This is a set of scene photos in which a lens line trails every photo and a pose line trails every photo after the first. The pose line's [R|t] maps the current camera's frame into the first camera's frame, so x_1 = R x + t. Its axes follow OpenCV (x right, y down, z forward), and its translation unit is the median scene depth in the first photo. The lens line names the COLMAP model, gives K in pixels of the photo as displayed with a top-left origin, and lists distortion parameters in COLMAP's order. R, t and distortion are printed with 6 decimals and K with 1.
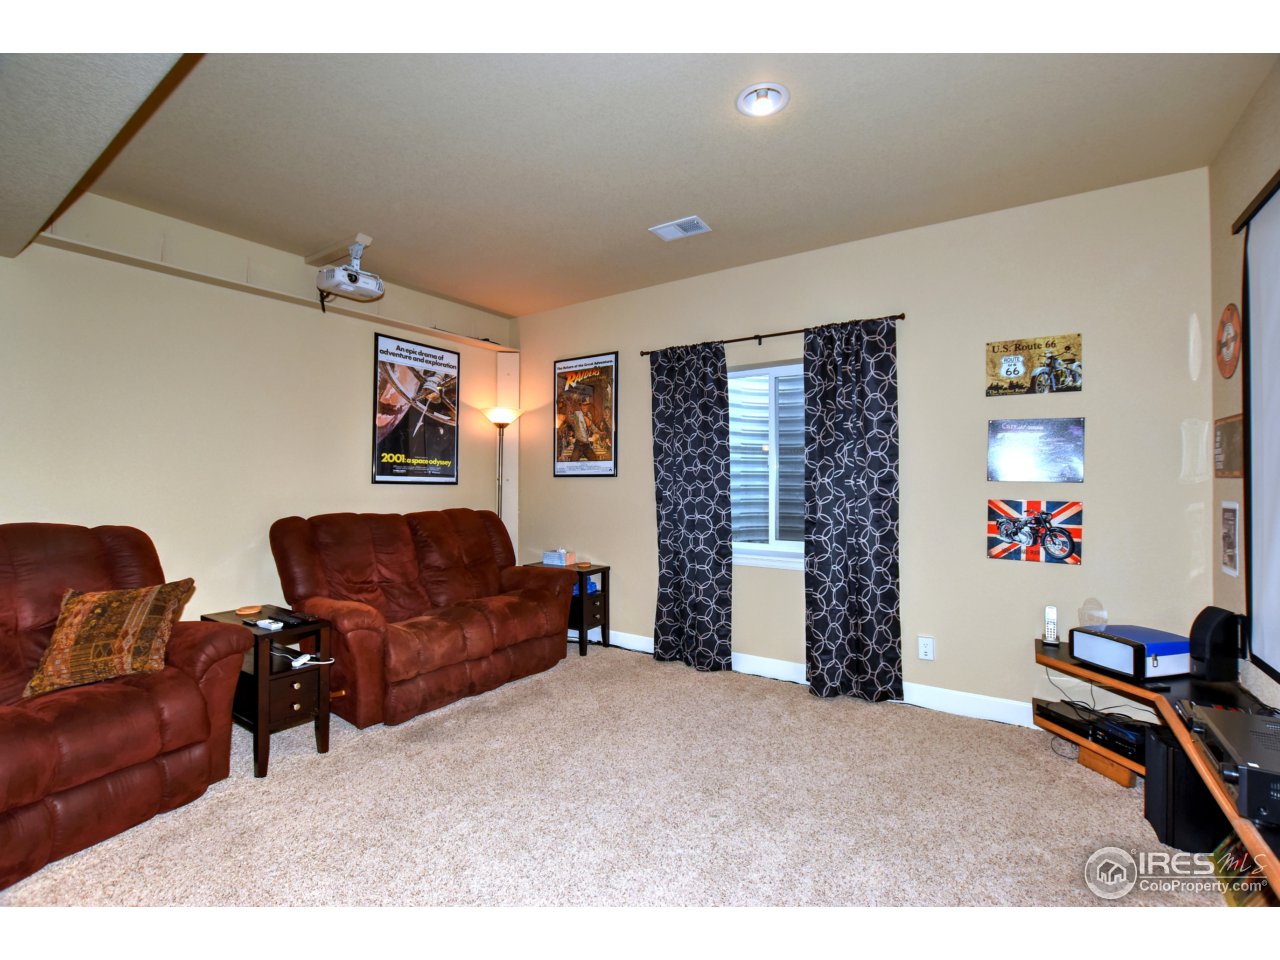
lens RADIAL K [[569.2, 0, 639.2], [0, 569.2, 478.9], [0, 0, 1]] dist [-0.031037, 0.004064]
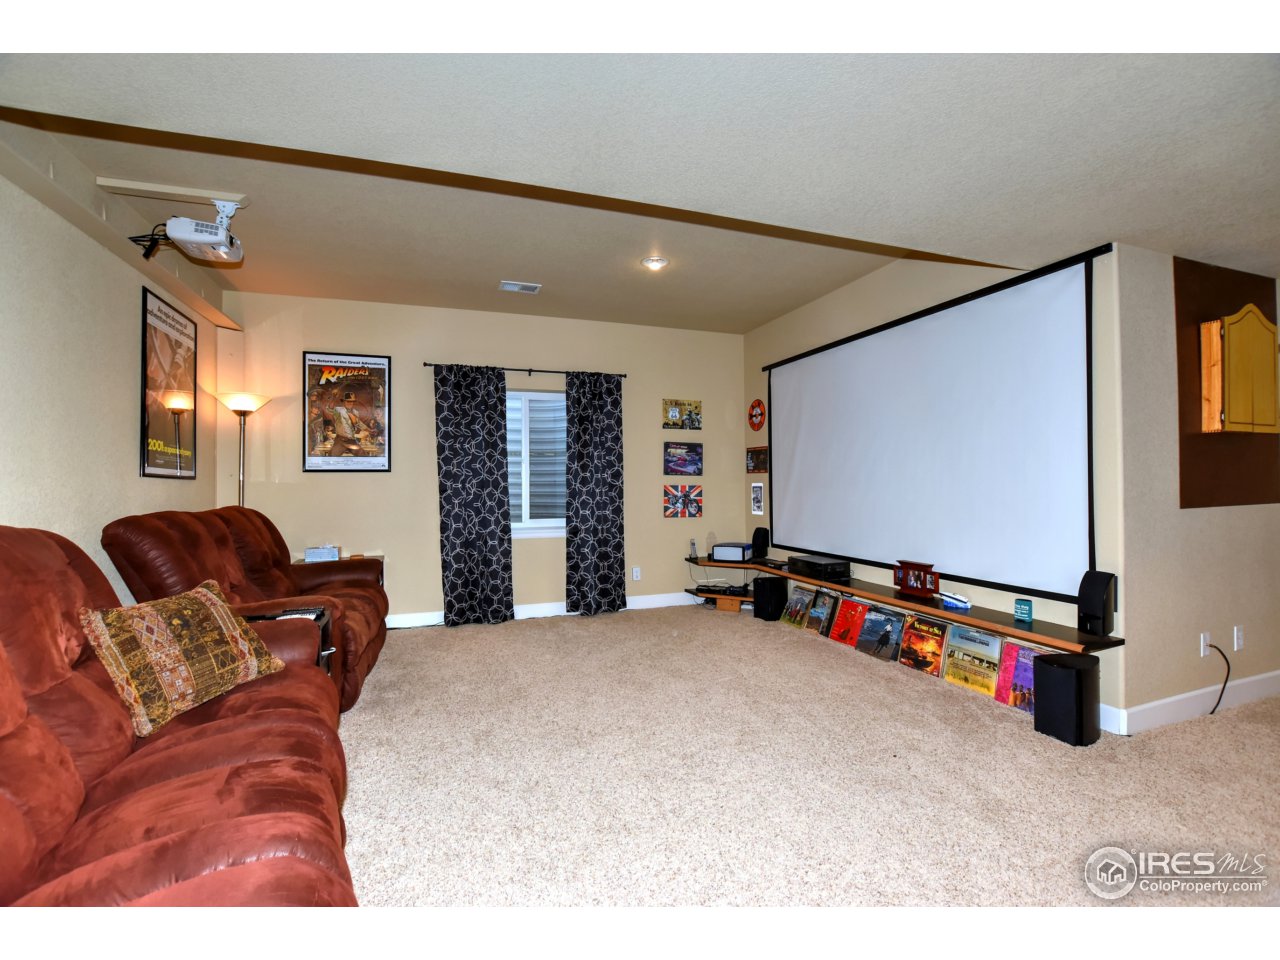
lens RADIAL K [[569.2, 0, 643.4], [0, 569.2, 478.2], [0, 0, 1]] dist [-0.031037, 0.004064]
pose [[0.593513, 0.001708, 0.804823, -0.716047], [0.005259, 0.999968, -0.006000, 0.019695], [-0.804807, 0.007793, 0.593485, -0.028599]]
